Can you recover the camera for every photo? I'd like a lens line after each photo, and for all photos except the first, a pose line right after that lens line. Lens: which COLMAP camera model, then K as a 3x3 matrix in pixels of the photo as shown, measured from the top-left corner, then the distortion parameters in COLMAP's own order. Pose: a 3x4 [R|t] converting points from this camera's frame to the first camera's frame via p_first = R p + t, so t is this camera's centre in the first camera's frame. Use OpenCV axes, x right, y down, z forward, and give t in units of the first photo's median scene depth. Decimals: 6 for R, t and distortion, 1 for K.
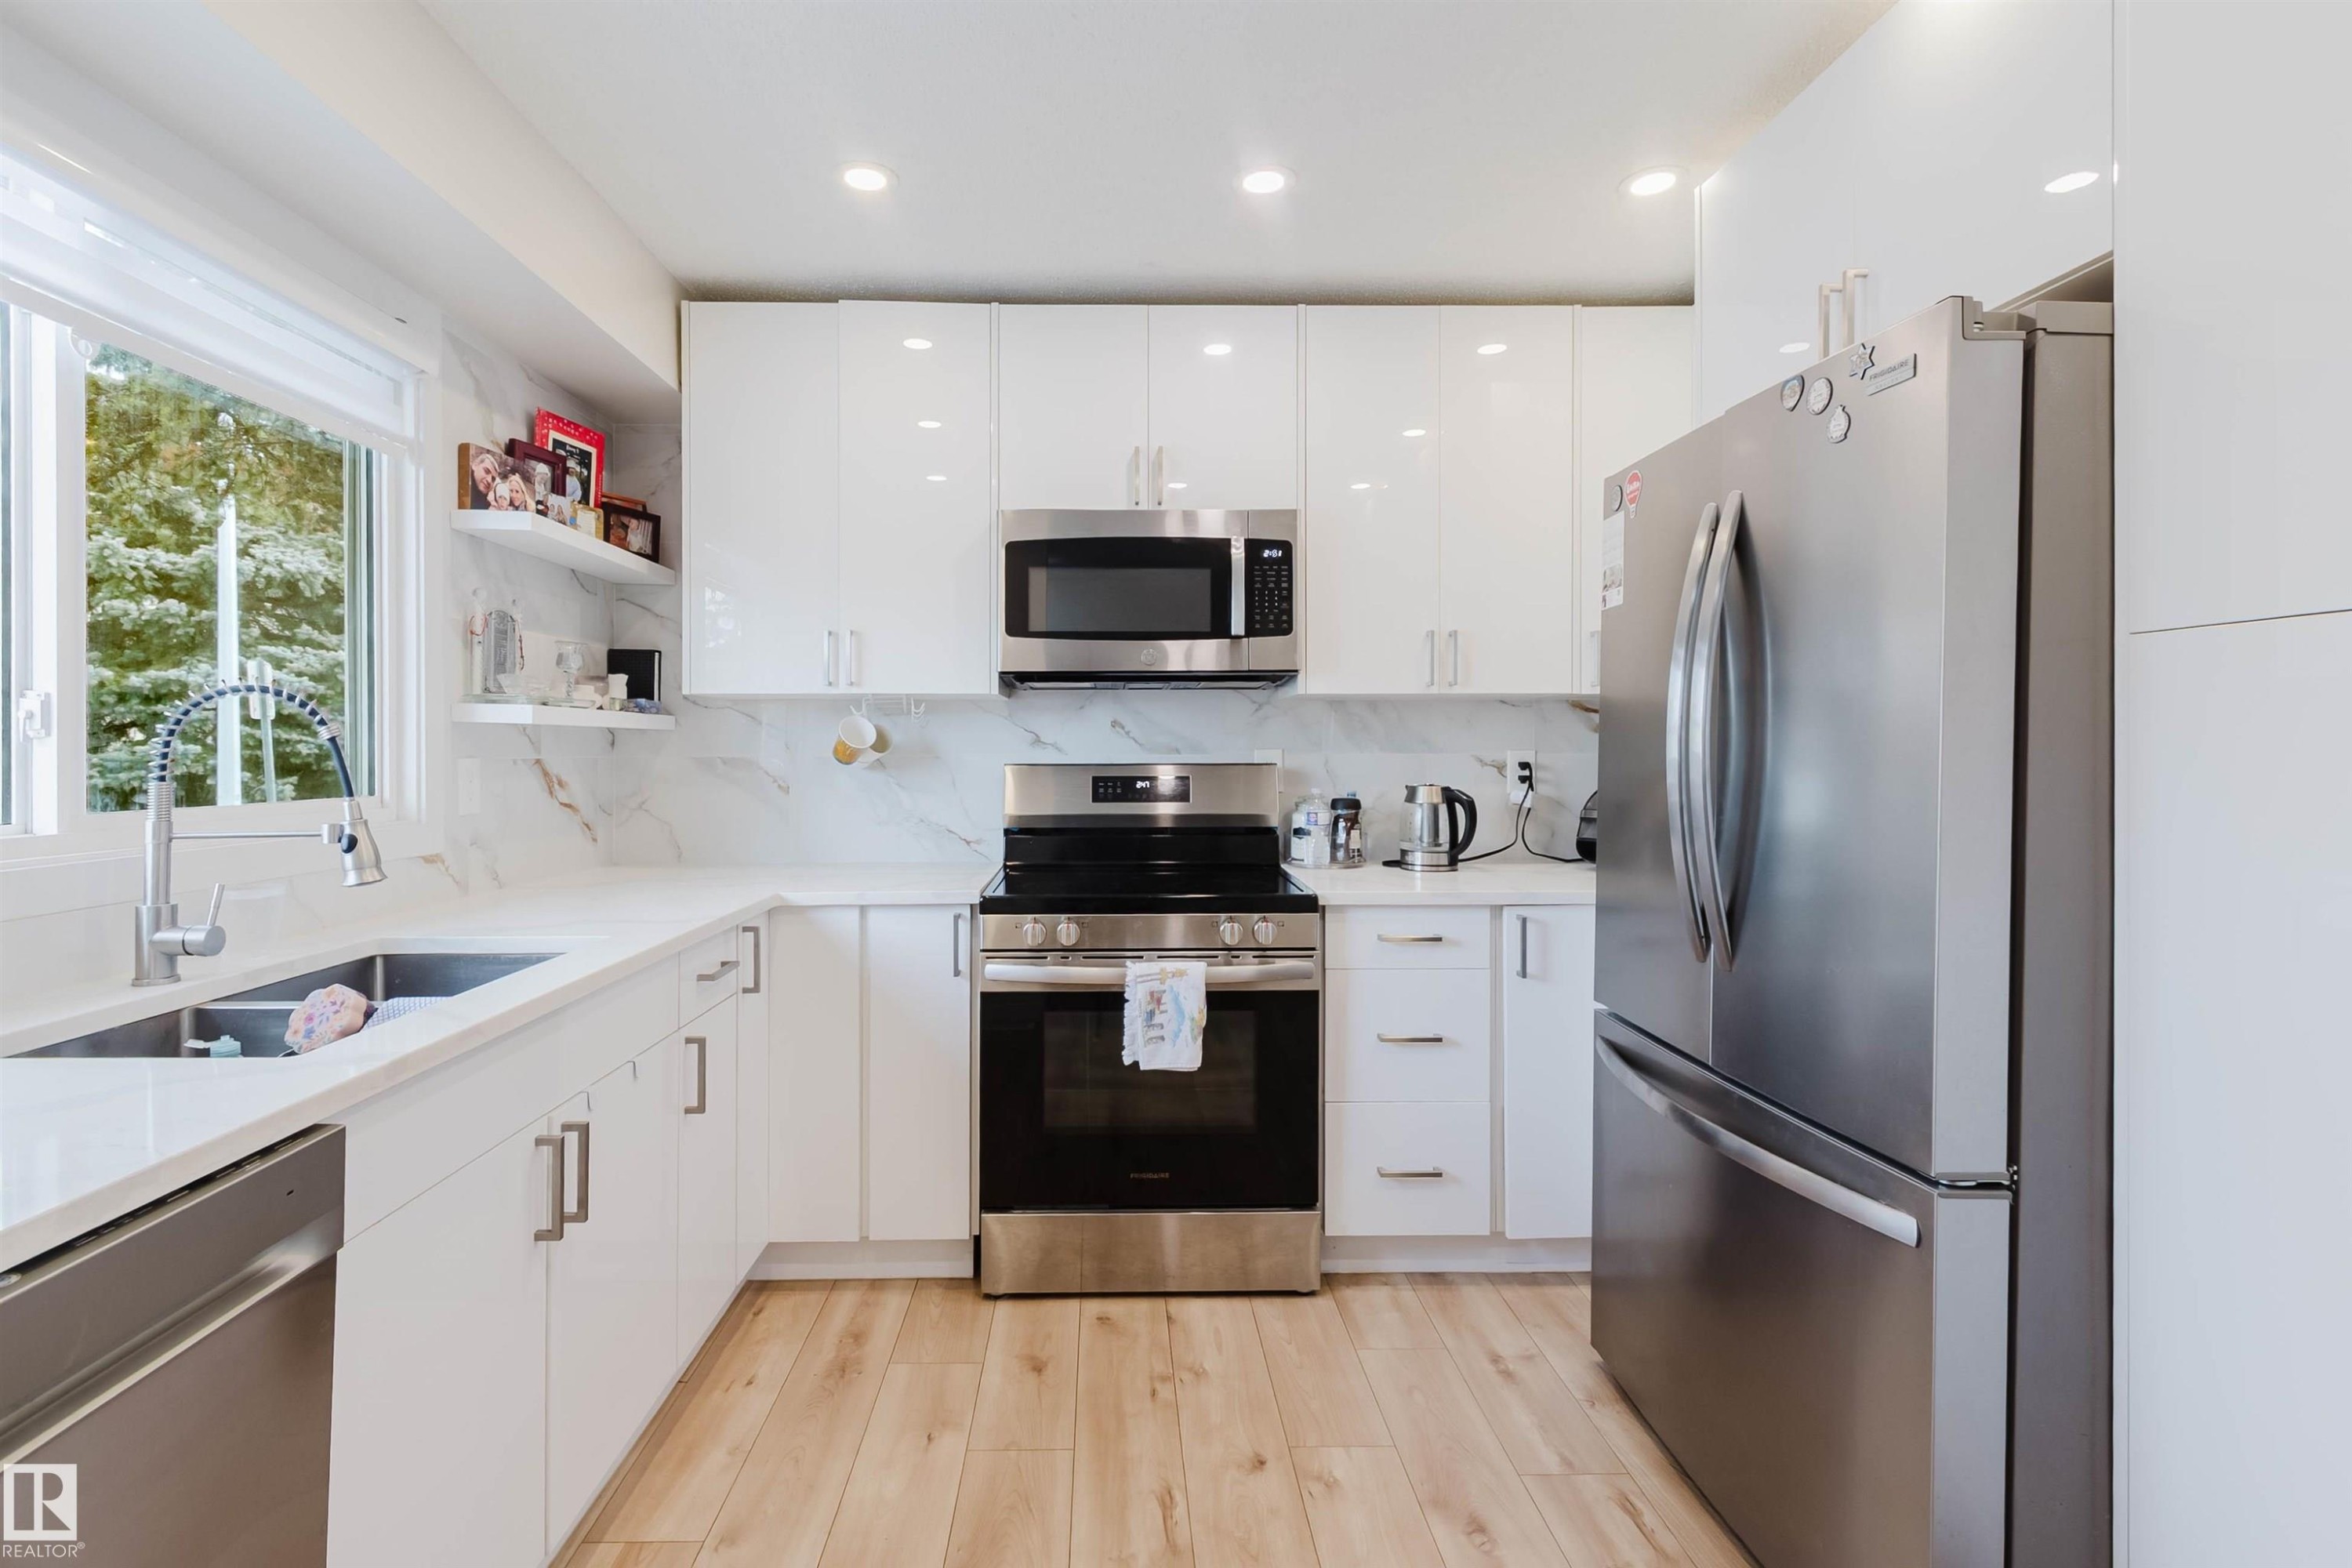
lens RADIAL K [[1097.5, 0, 1208.2], [0, 1097.5, 744.0], [0, 0, 1]] dist [0.002604, 0.001006]
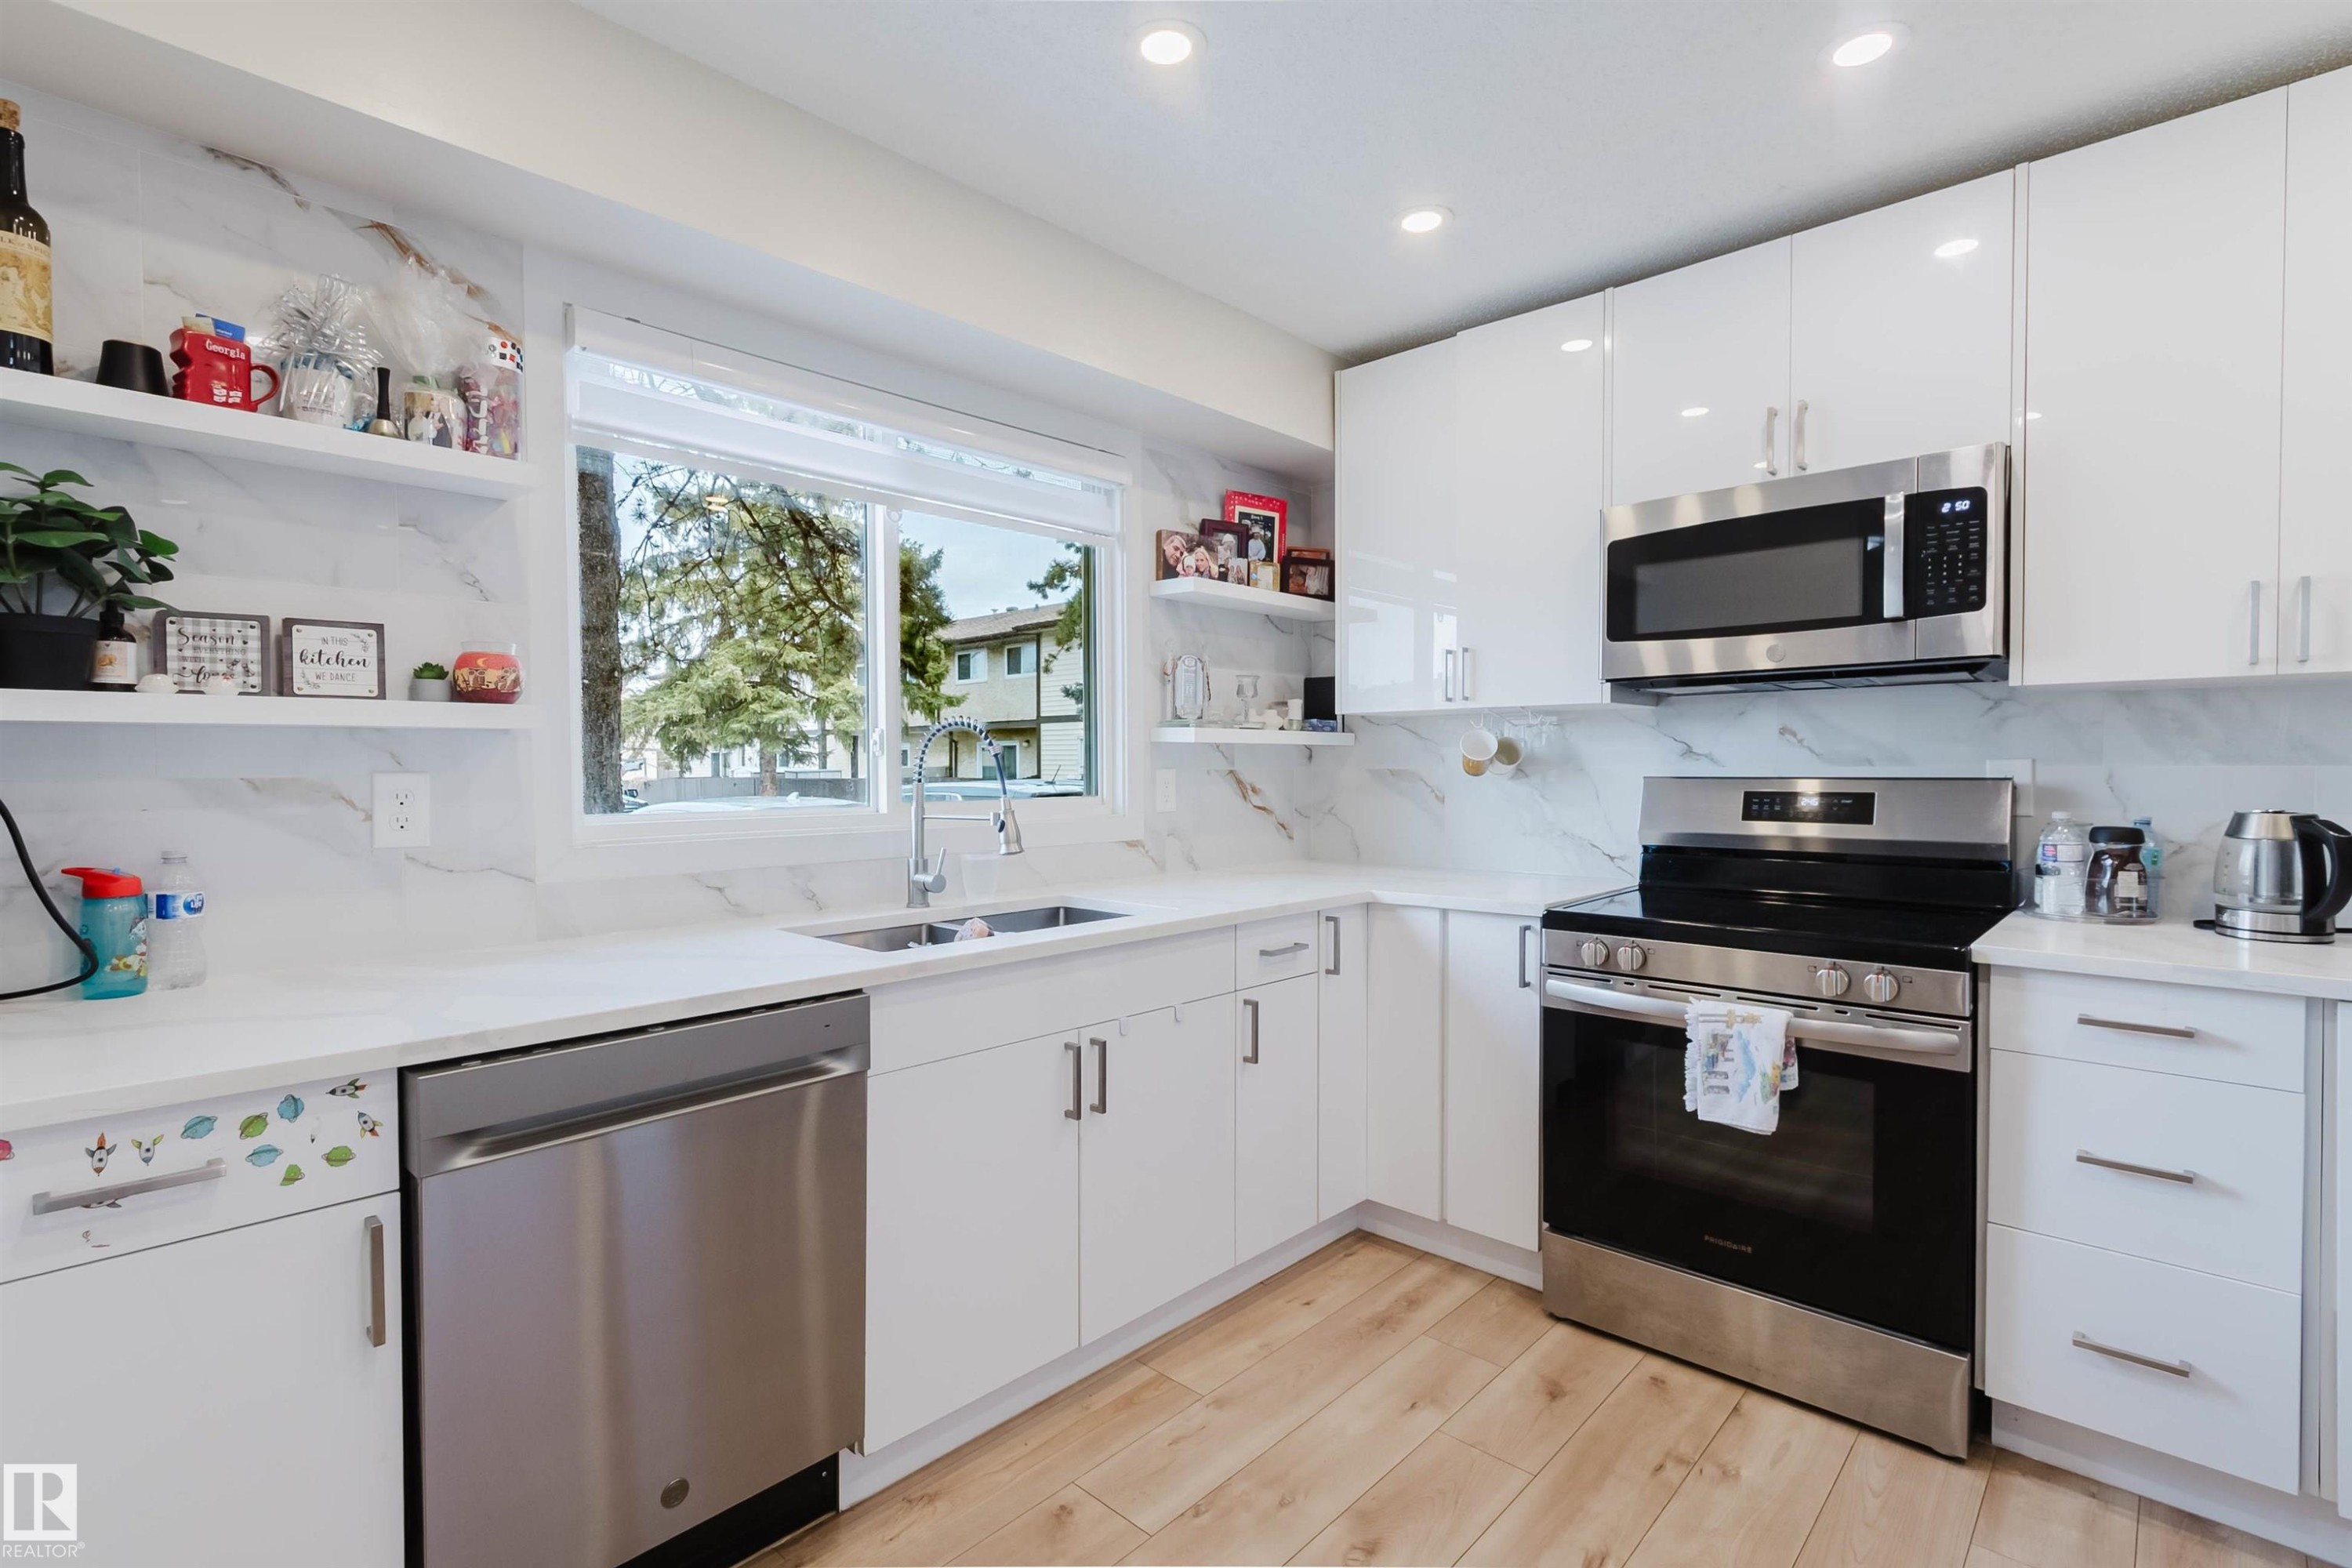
lens RADIAL K [[1097.5, 0, 1166.4], [0, 1097.5, 782.2], [0, 0, 1]] dist [0.002604, 0.001006]
pose [[0.709340, 0.009362, -0.704804, 0.242753], [0.006130, 0.999792, 0.019450, 0.002666], [0.704840, -0.018117, 0.709135, 0.063172]]
